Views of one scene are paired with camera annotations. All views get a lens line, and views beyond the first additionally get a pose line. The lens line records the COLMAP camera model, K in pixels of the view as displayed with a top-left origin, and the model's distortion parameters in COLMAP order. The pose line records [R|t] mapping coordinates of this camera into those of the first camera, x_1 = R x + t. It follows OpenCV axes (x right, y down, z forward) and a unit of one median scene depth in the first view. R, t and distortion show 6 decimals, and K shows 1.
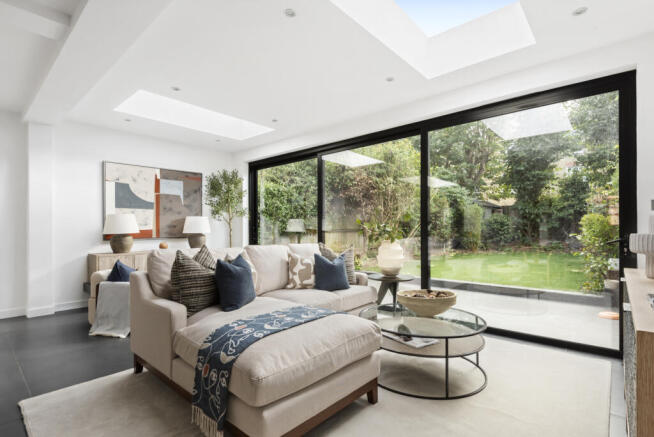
lens RADIAL K [[321.8, 0, 325.3], [0, 321.8, 224.1], [0, 0, 1]] dist [-0.001252, -0.000576]
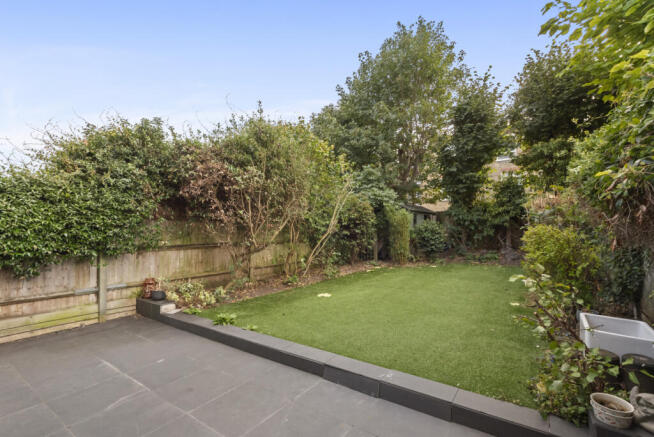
lens RADIAL K [[298.7, 0, 329.8], [0, 298.7, 221.1], [0, 0, 1]] dist [0.002570, 0.000119]
pose [[0.992534, 0.002049, 0.121953, 0.174016], [0.000477, 0.999786, -0.020683, -0.013836], [-0.121969, 0.020587, 0.992320, 0.233039]]
